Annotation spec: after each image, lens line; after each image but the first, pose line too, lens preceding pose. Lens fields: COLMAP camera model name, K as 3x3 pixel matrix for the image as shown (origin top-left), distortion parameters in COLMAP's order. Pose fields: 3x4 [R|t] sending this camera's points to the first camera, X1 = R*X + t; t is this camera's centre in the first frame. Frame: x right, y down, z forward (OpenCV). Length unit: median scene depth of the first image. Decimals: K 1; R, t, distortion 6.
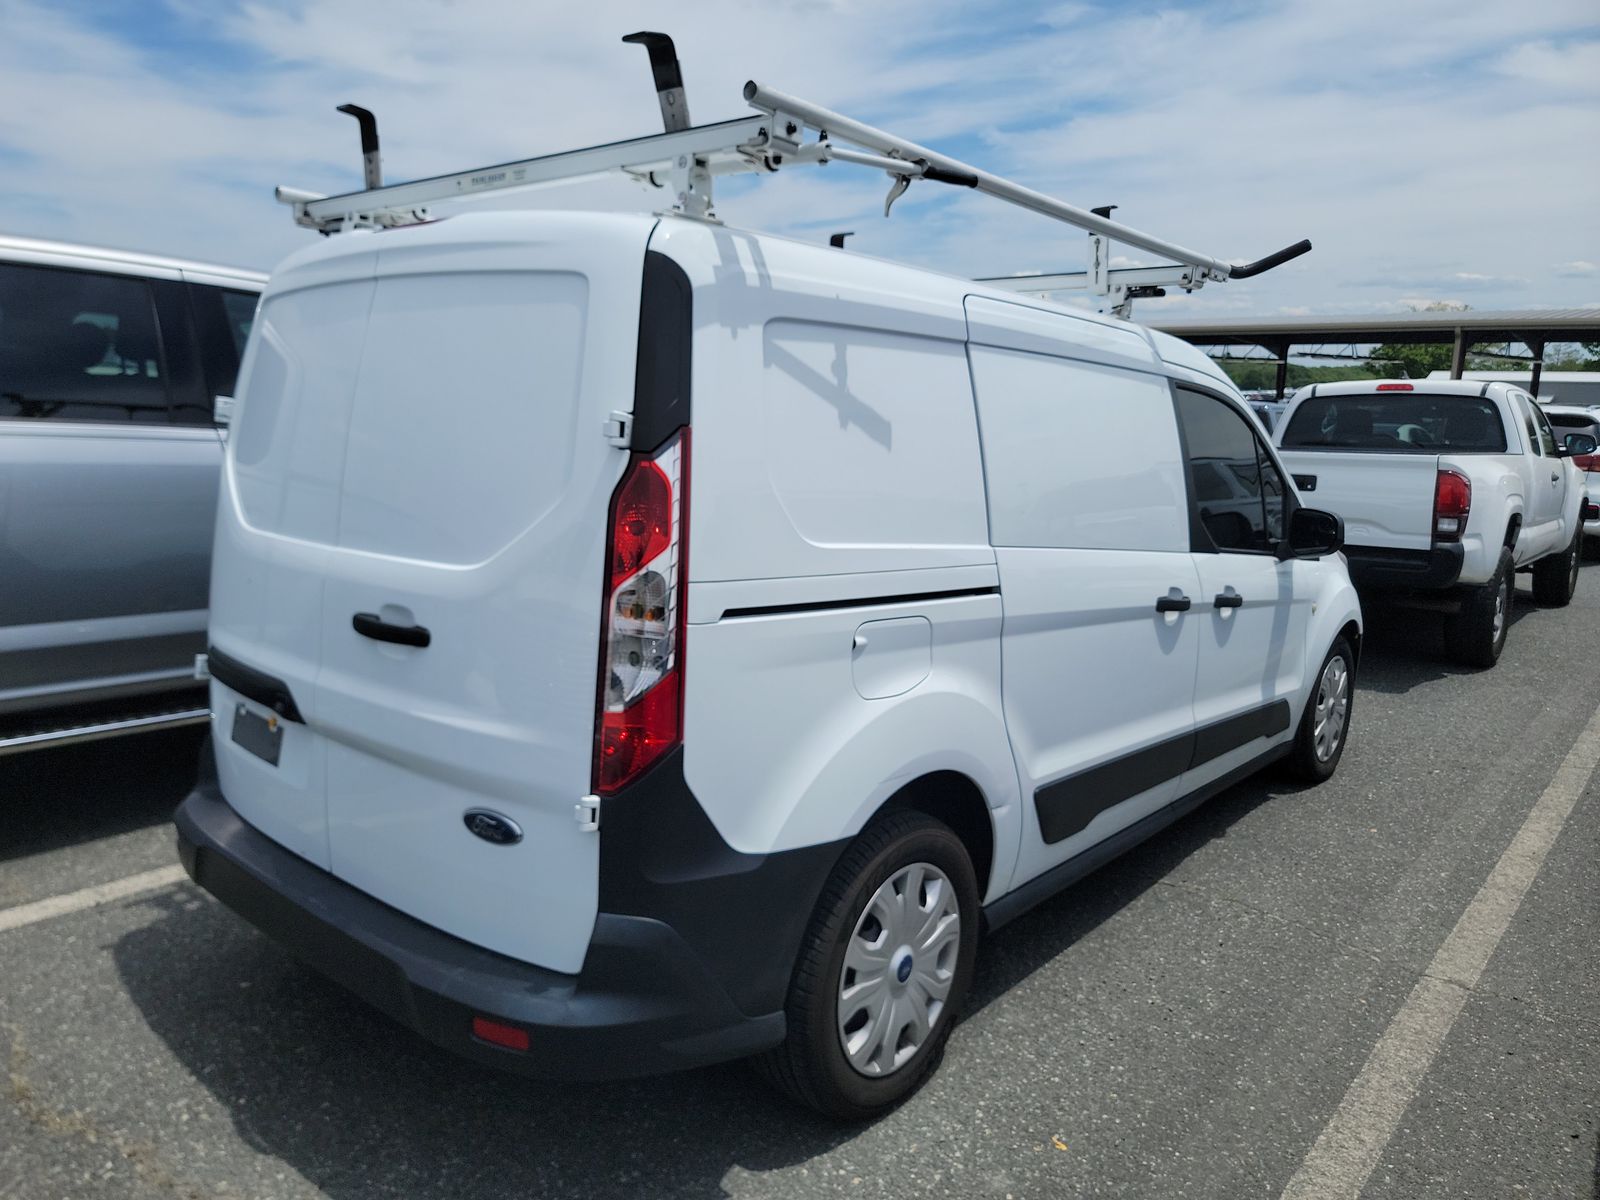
lens RADIAL K [[1127.7, 0, 784.5], [0, 1127.7, 598.7], [0, 0, 1]] dist [0.059232, -0.052878]
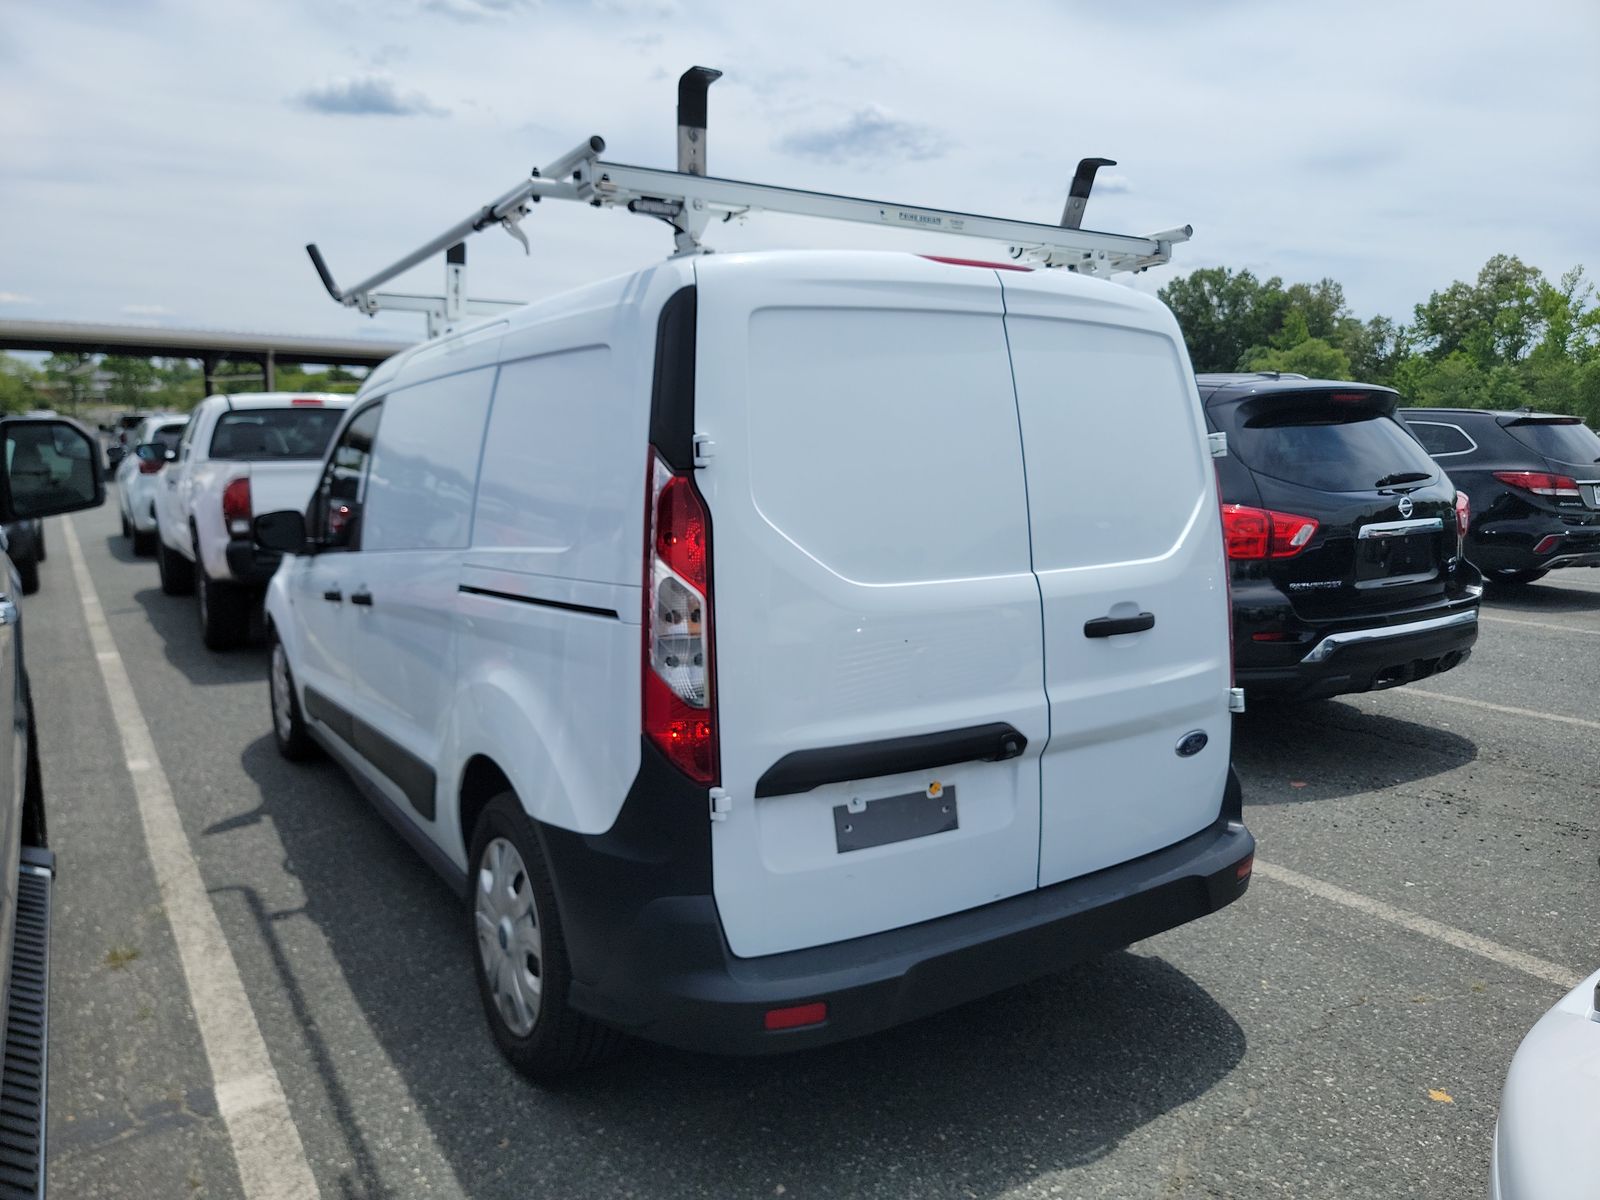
lens RADIAL K [[1127.7, 0, 811.2], [0, 1127.7, 600.7], [0, 0, 1]] dist [0.059232, -0.052878]
pose [[0.267757, -0.161914, 0.949784, -1.380025], [0.165281, 0.978885, 0.120280, -0.170632], [-0.949204, 0.124776, 0.288865, 0.861641]]
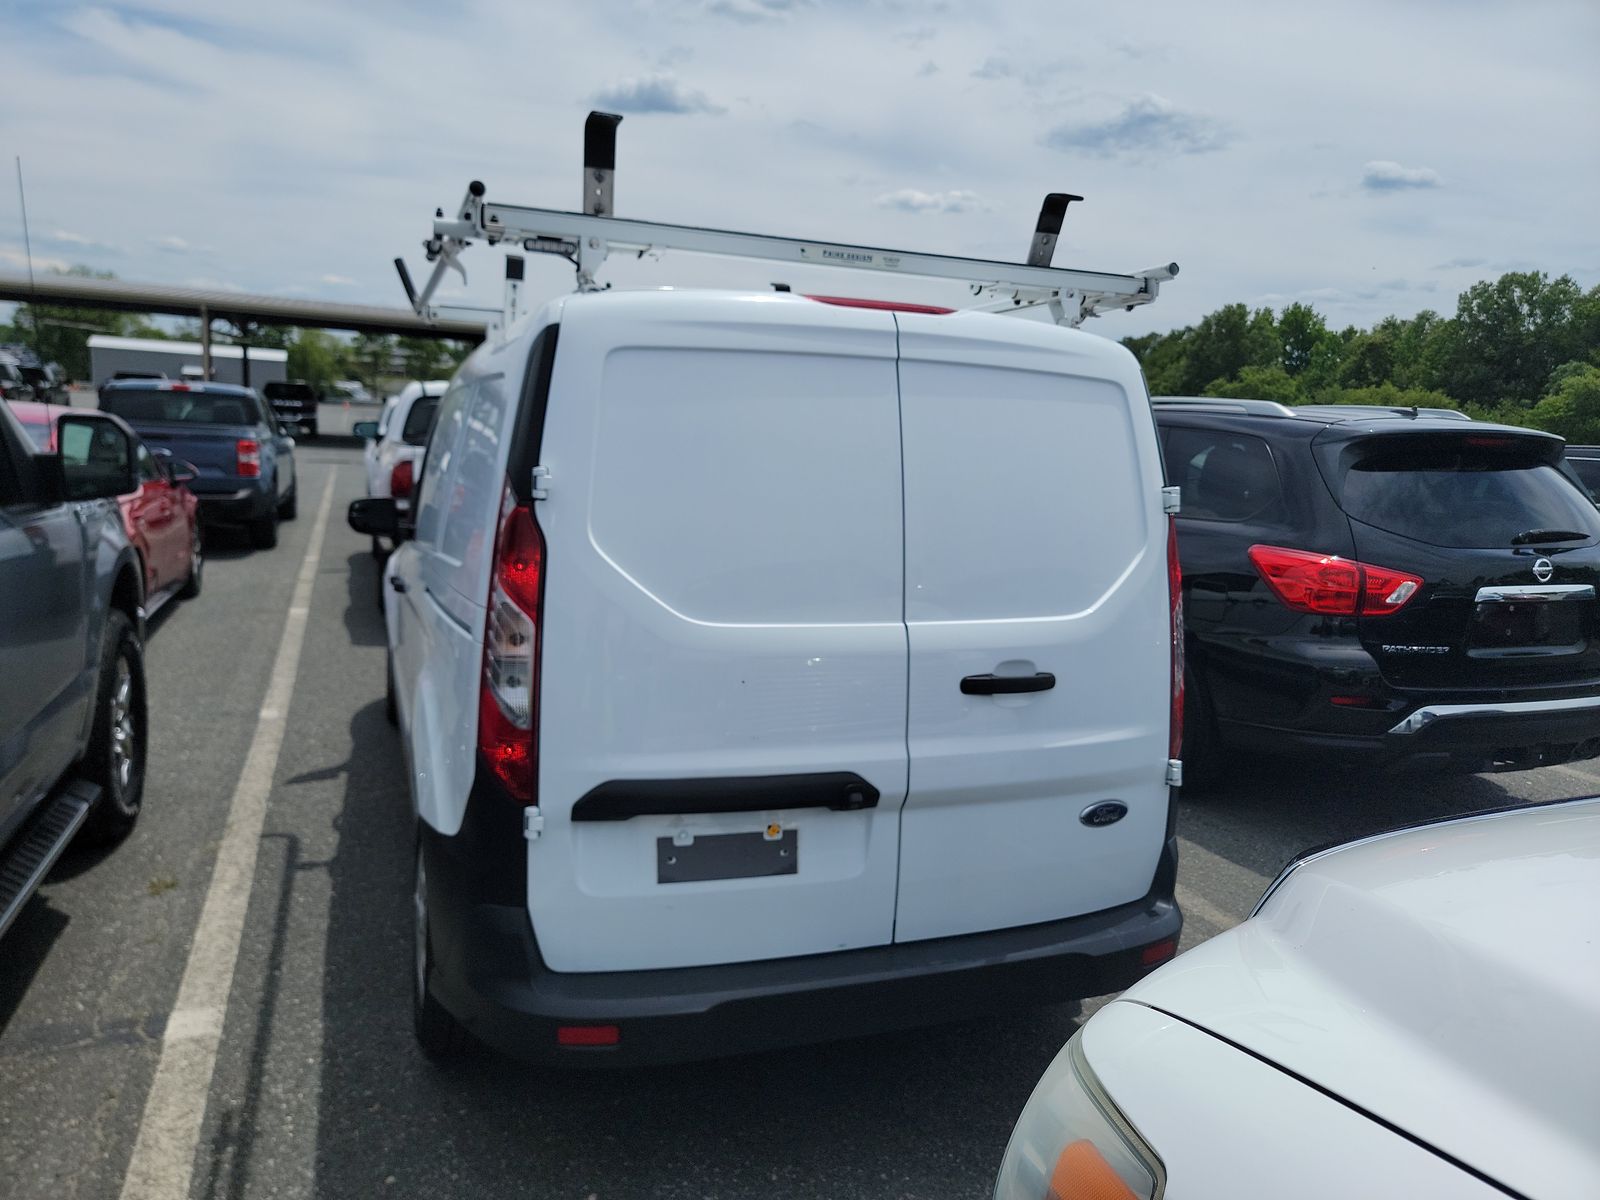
lens RADIAL K [[1127.7, 0, 797.0], [0, 1127.7, 602.0], [0, 0, 1]] dist [0.059232, -0.052878]
pose [[0.471895, -0.136211, 0.871070, -1.268097], [0.107463, 0.989513, 0.096515, -0.164842], [-0.875081, 0.048063, 0.481584, 0.571830]]
